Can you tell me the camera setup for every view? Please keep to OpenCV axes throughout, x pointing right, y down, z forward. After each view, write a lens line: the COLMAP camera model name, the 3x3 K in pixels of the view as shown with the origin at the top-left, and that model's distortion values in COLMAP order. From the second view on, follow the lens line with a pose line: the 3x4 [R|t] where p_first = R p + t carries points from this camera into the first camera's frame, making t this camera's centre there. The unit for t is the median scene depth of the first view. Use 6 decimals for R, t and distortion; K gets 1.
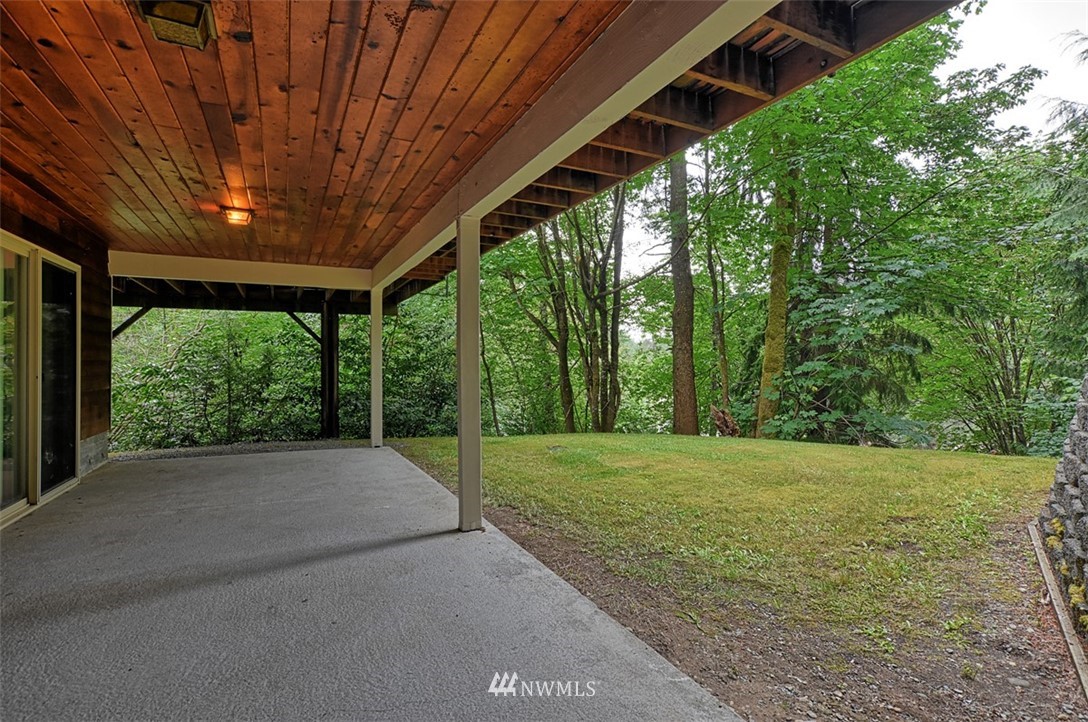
lens RADIAL K [[534.2, 0, 542.5], [0, 534.2, 358.1], [0, 0, 1]] dist [-0.000618, 0.000609]
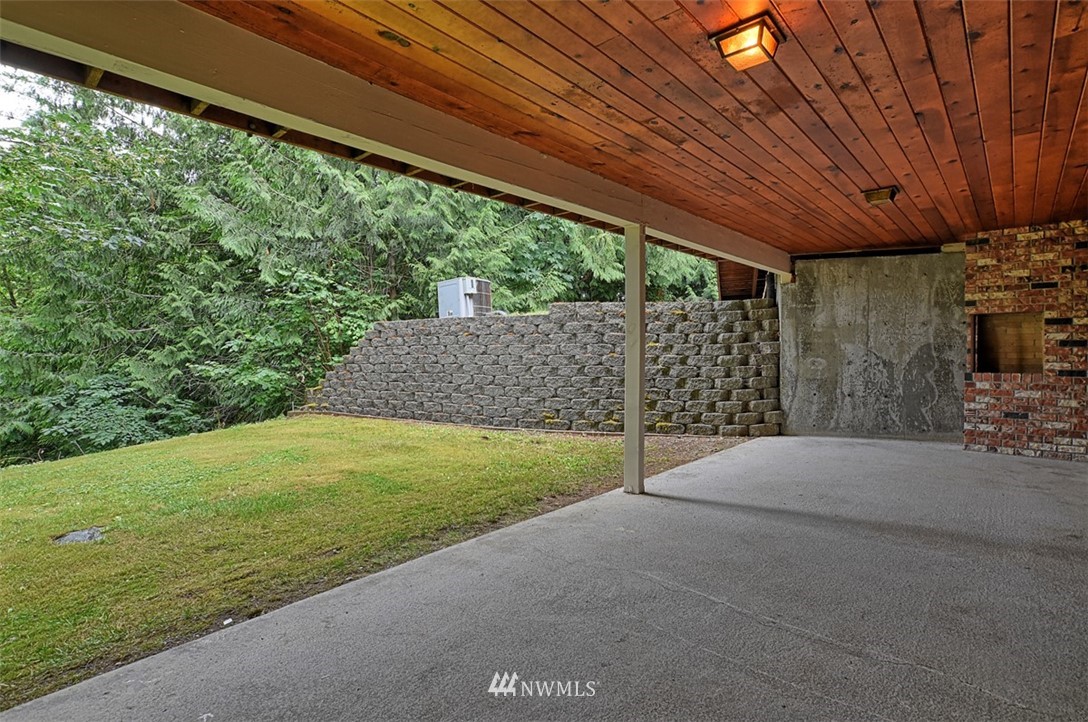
lens RADIAL K [[534.2, 0, 542.5], [0, 534.2, 358.1], [0, 0, 1]] dist [-0.000618, 0.000609]
pose [[-0.385923, -0.009859, 0.922479, -1.321710], [-0.002057, 0.999950, 0.009827, 0.014241], [-0.922529, 0.001895, -0.385923, 1.895354]]
